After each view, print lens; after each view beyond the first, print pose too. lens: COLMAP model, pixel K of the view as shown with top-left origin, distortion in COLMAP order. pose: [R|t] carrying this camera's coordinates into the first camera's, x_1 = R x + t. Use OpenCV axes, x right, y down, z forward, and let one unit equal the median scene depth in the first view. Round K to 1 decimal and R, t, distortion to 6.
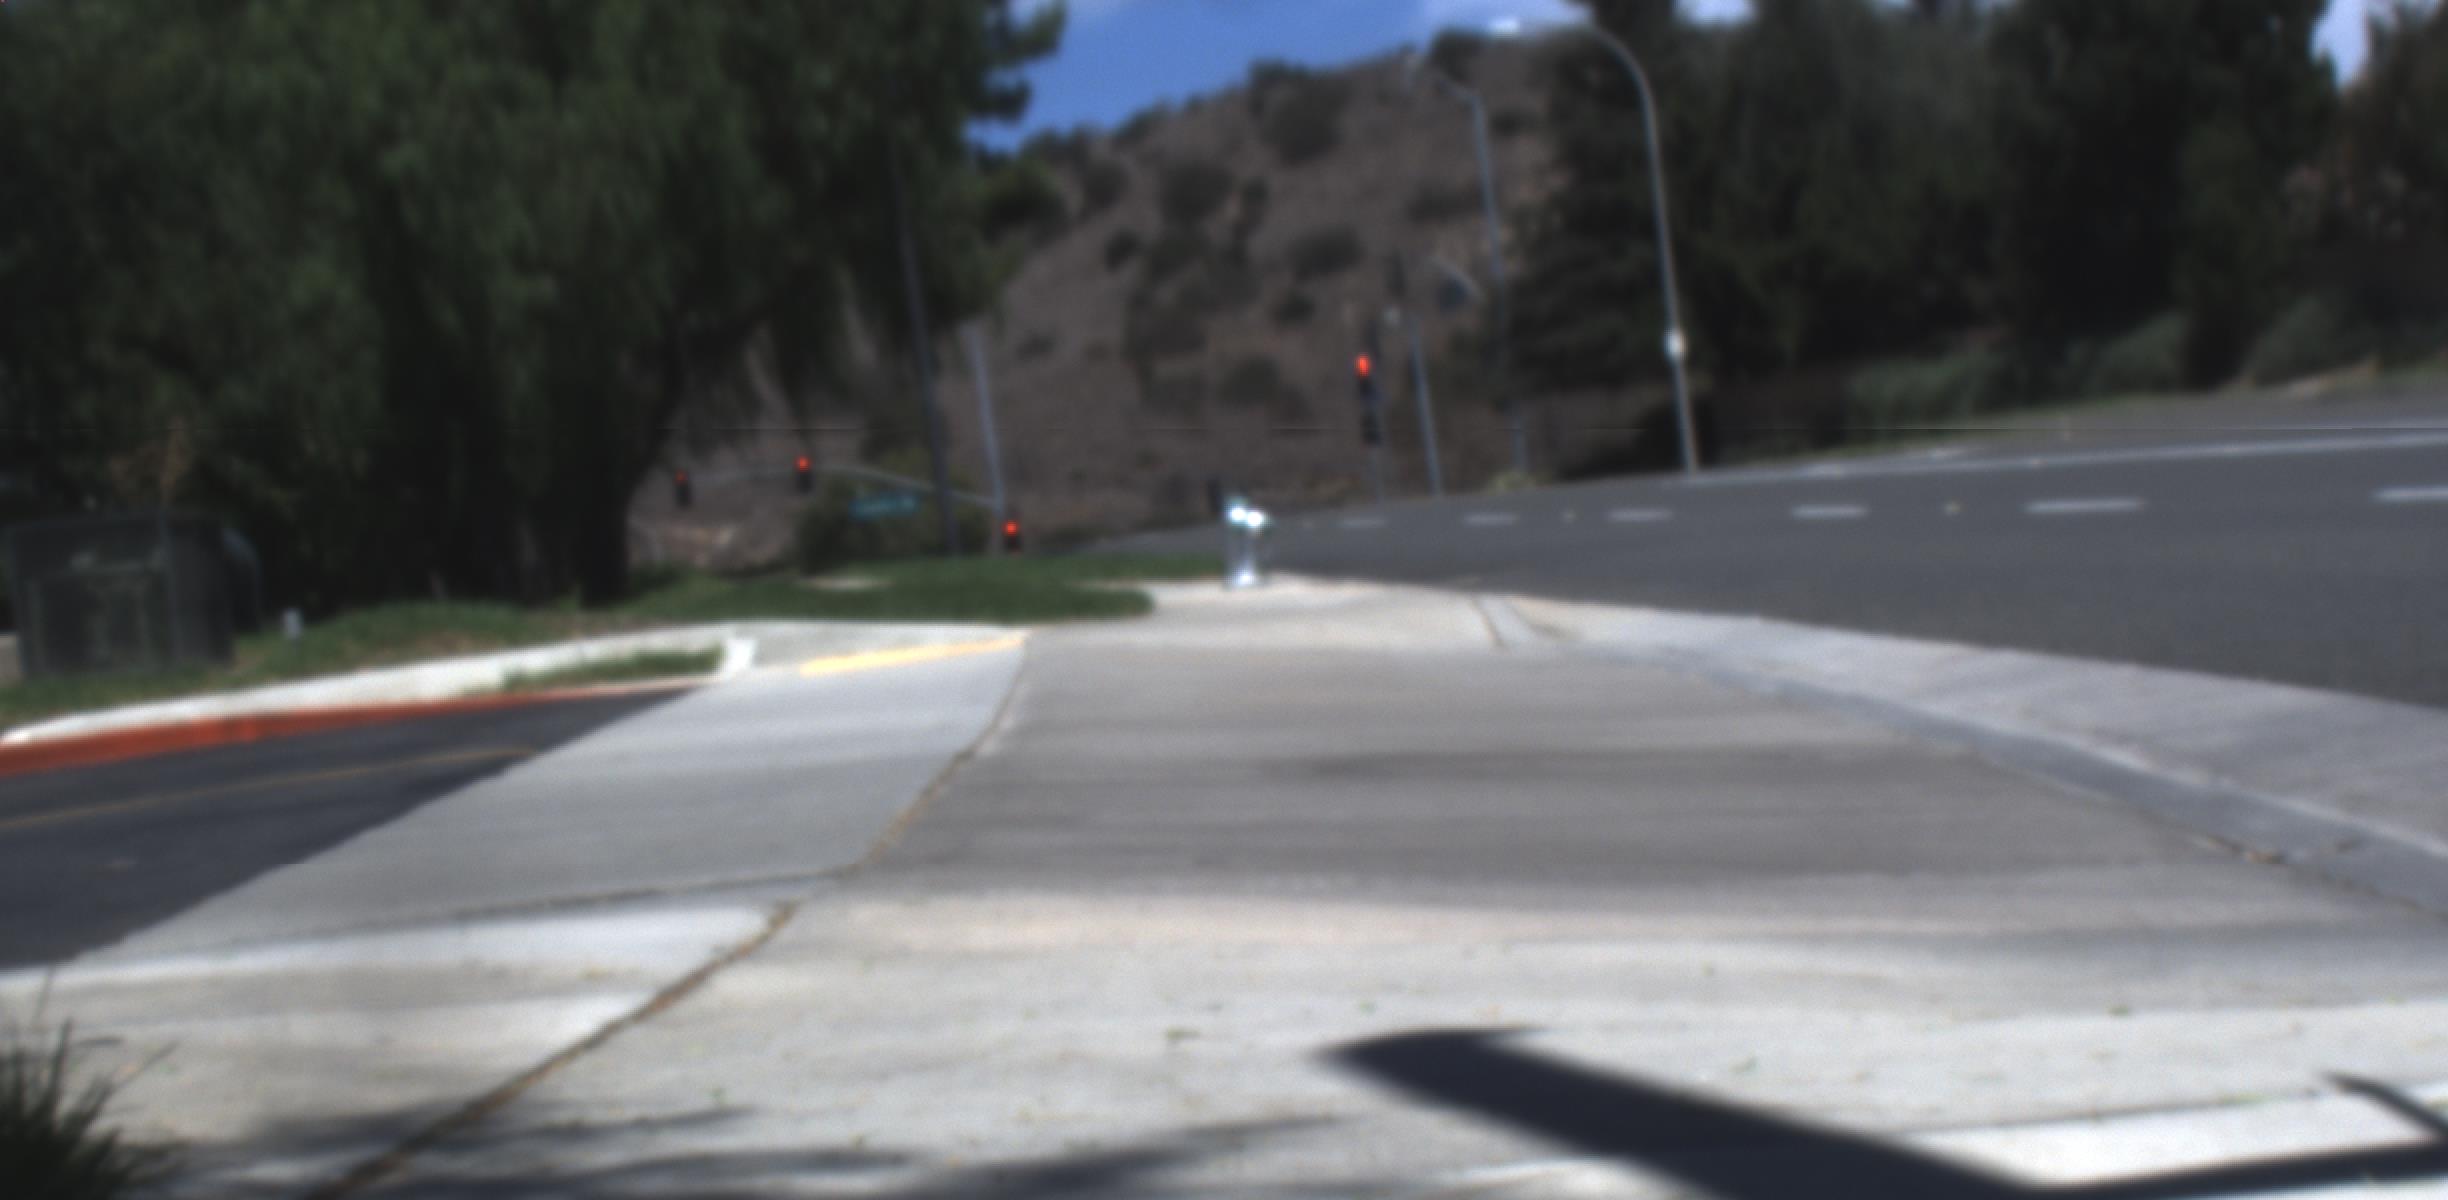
lens RADIAL K [[4050.3, 0, 1224.0], [0, 4050.3, 600.0], [0, 0, 1]] dist [0.024035, 0.085224]
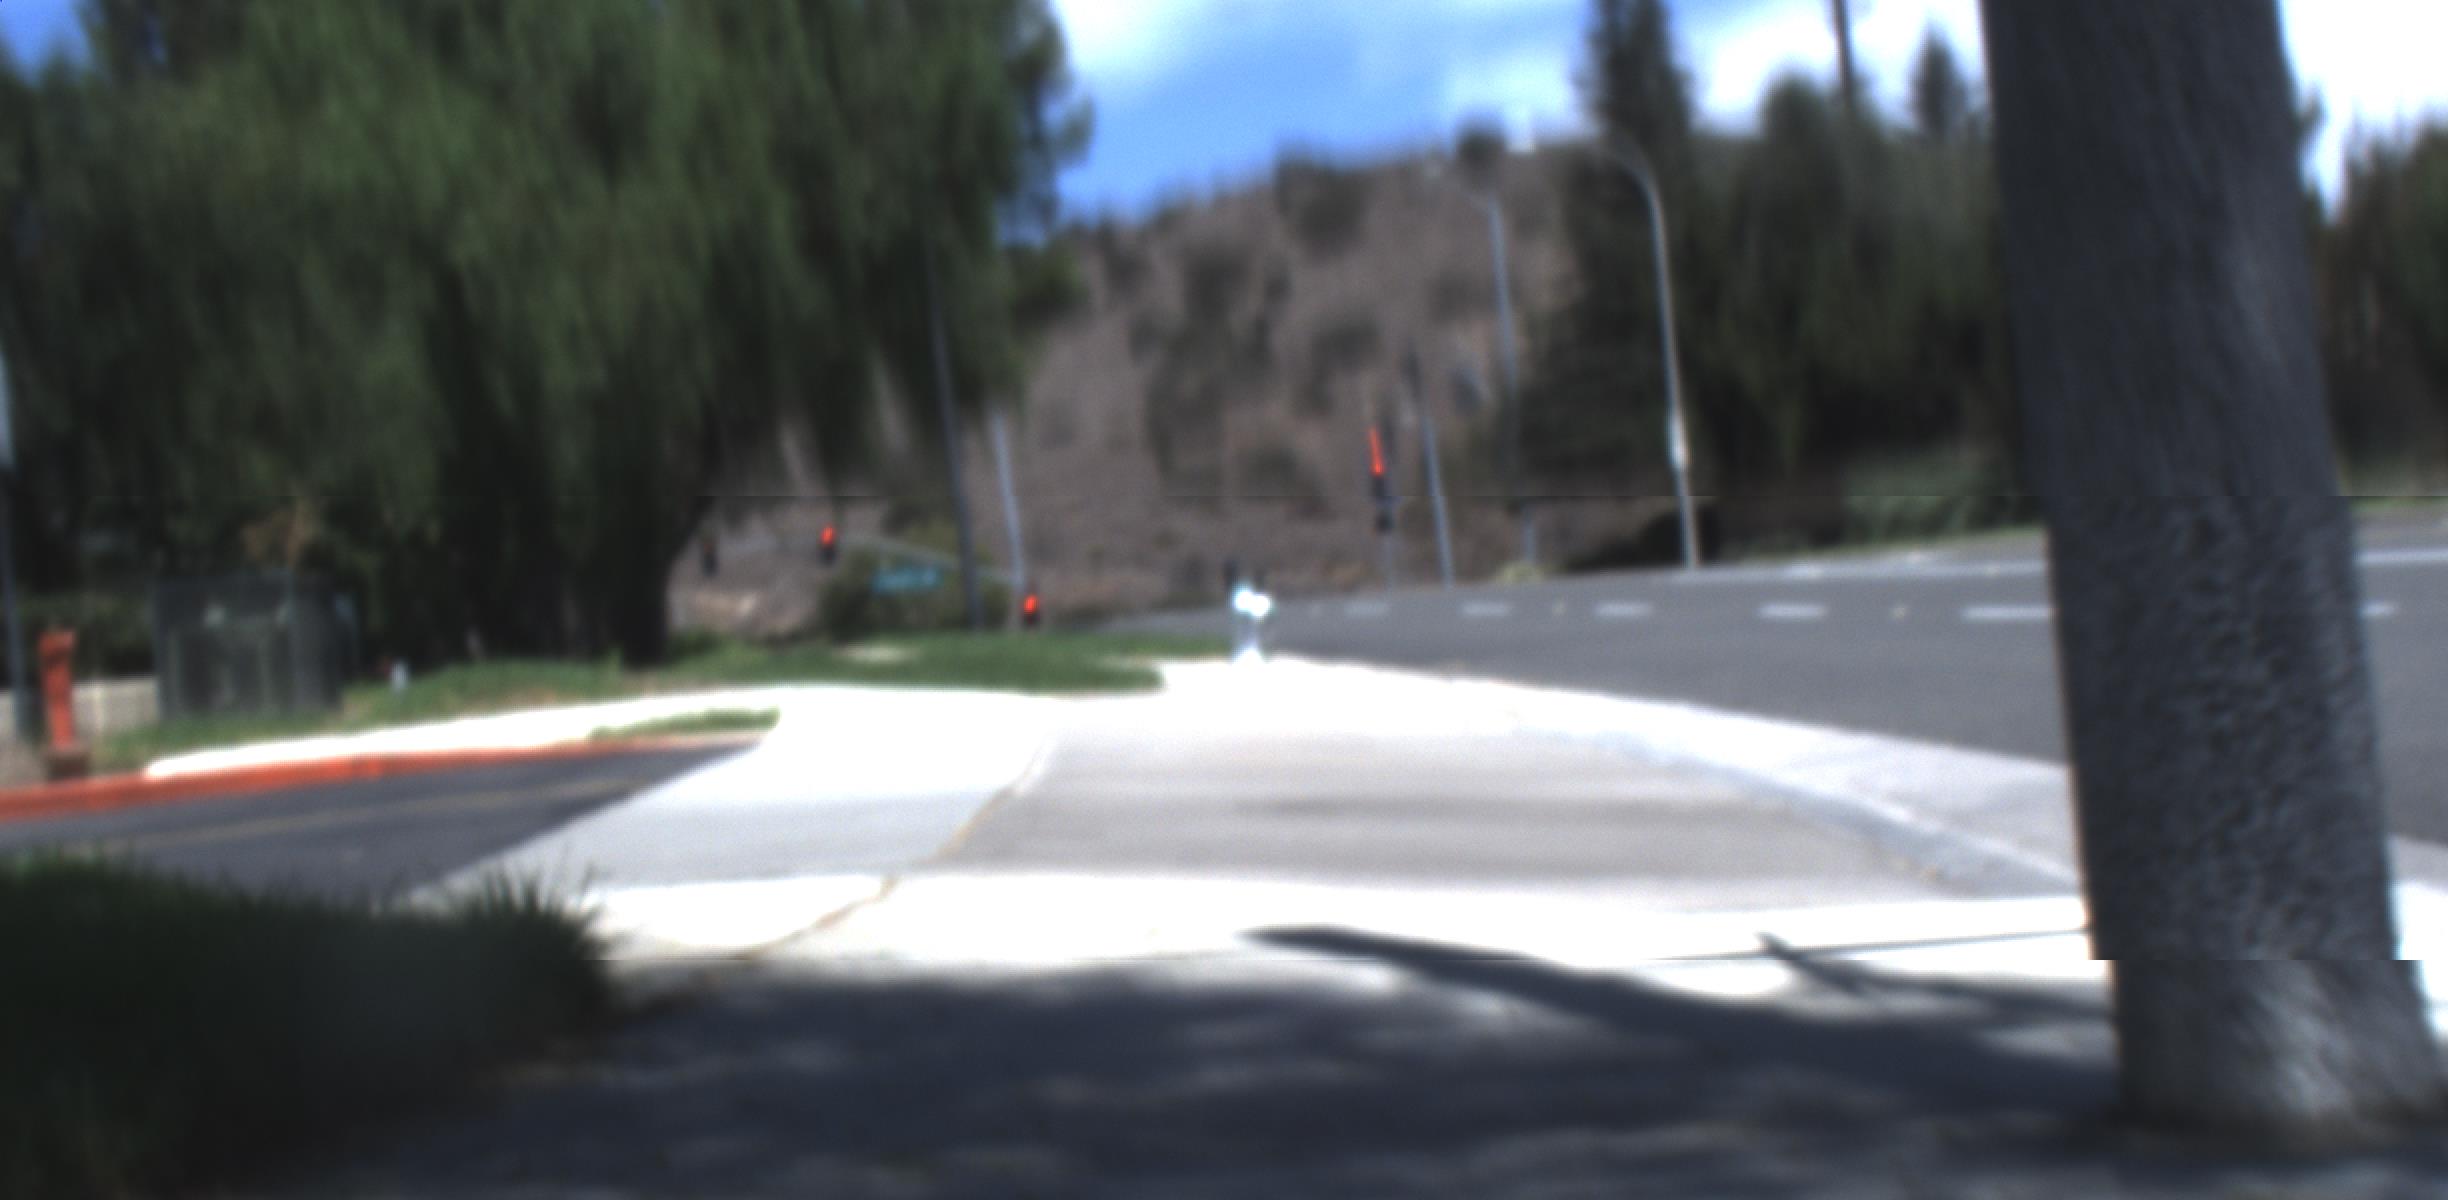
lens RADIAL K [[4612.6, 0, 1224.0], [0, 4612.6, 600.0], [0, 0, 1]] dist [0.033341, 0.160506]
pose [[0.999629, 0.026174, -0.007540, 0.005848], [-0.026309, 0.999486, -0.018337, 0.001295], [0.007056, 0.018529, 0.999803, -0.188071]]
